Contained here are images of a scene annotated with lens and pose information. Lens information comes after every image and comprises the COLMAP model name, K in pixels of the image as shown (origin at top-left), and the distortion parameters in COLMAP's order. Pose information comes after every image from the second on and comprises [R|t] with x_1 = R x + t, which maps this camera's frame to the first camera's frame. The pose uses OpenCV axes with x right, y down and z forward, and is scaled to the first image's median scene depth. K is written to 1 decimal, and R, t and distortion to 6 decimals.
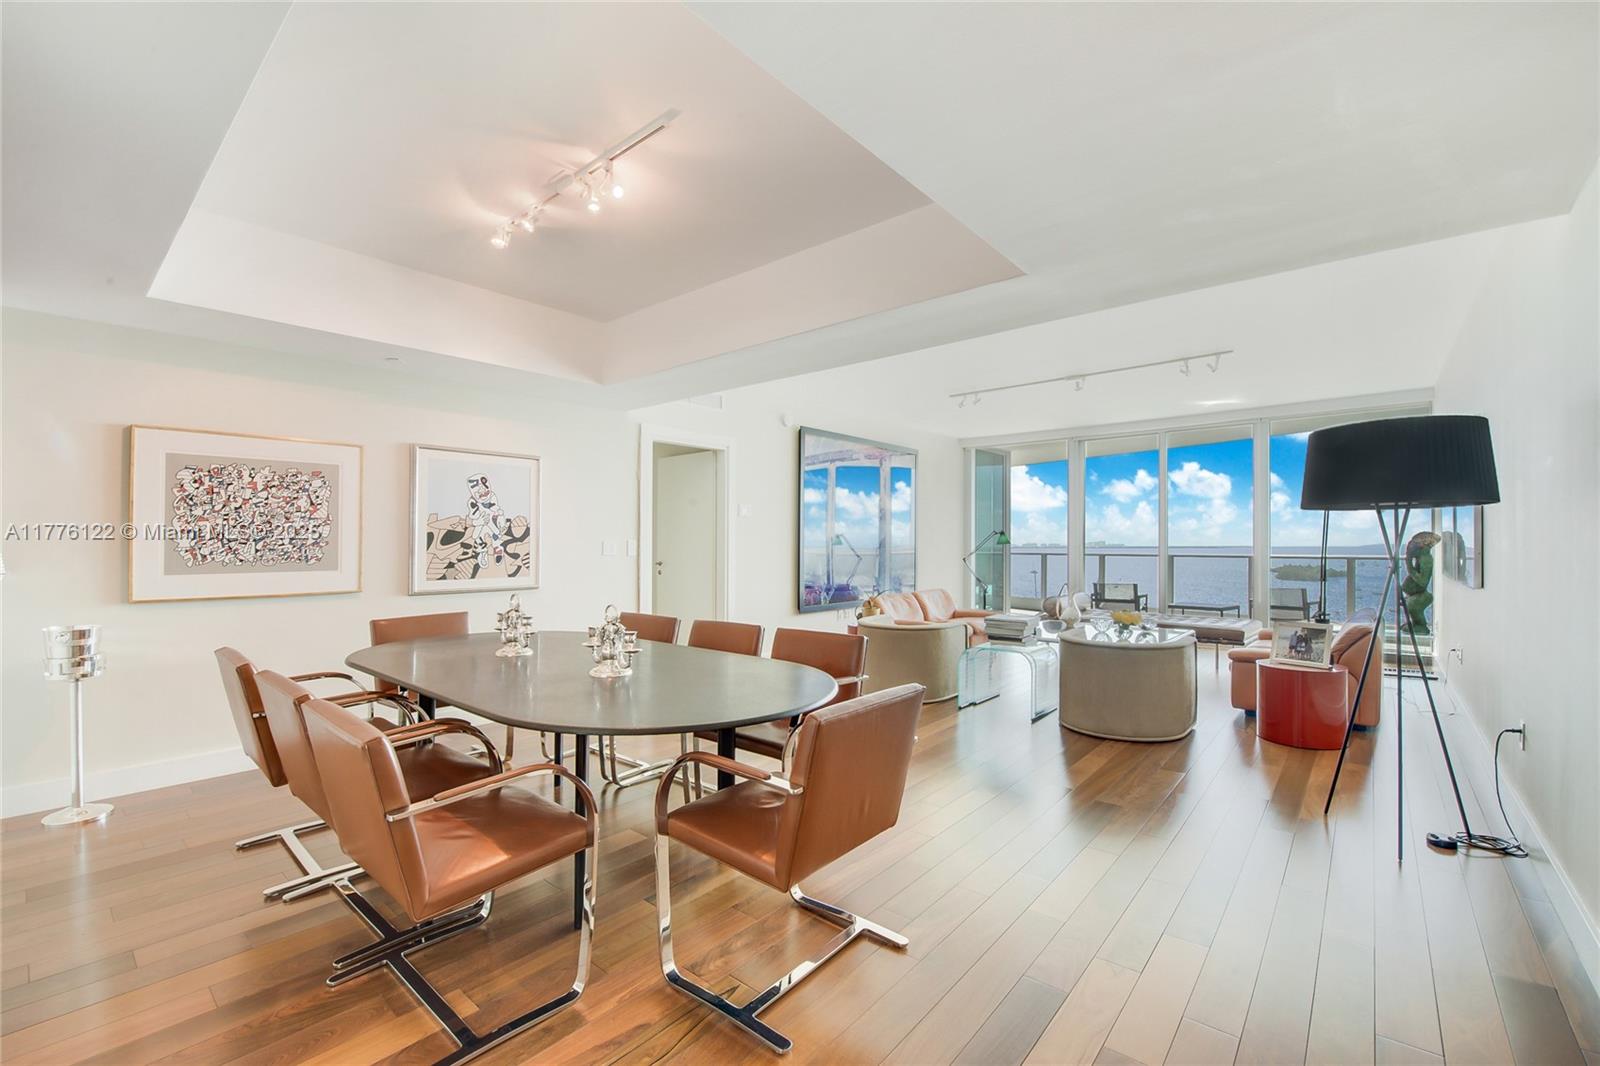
lens RADIAL K [[670.9, 0, 800.0], [0, 670.9, 533.0], [0, 0, 1]] dist [-0.013876, 0.000016]
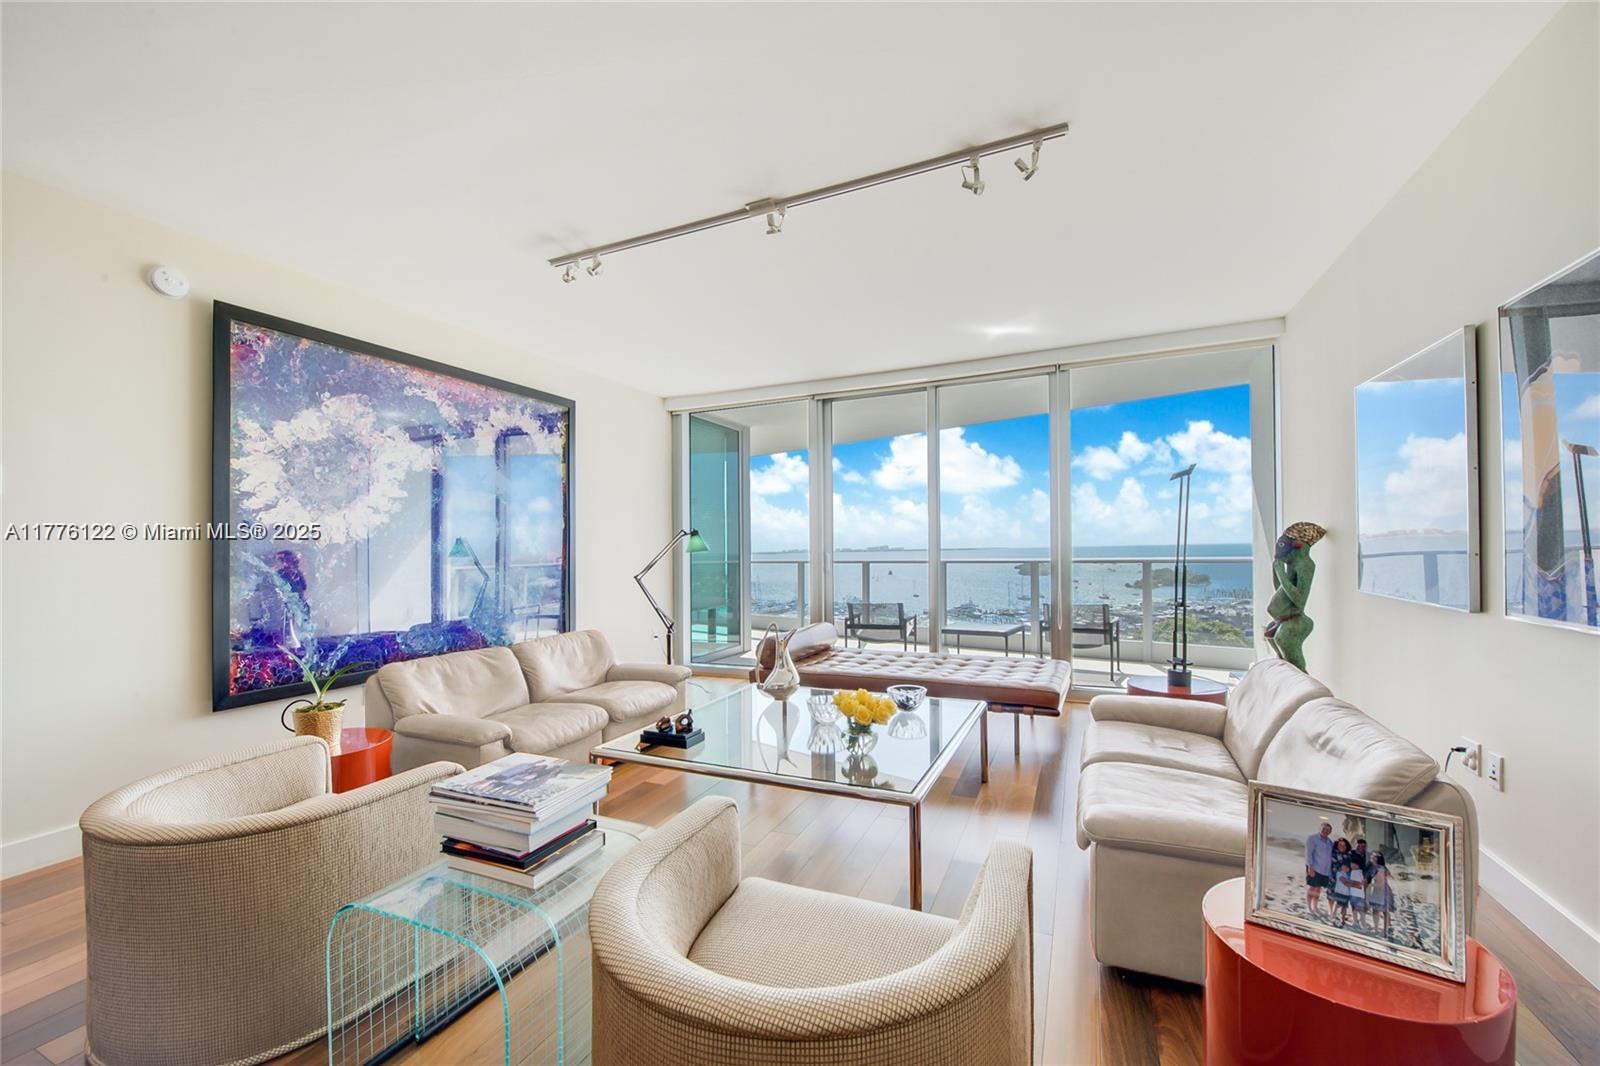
lens RADIAL K [[632.5, 0, 794.3], [0, 632.5, 538.9], [0, 0, 1]] dist [0.000596, -0.004413]
pose [[0.961251, -0.010154, 0.275486, 0.259286], [0.010611, 0.999944, -0.000168, 0.006941], [-0.275469, 0.003085, 0.961305, 0.475830]]
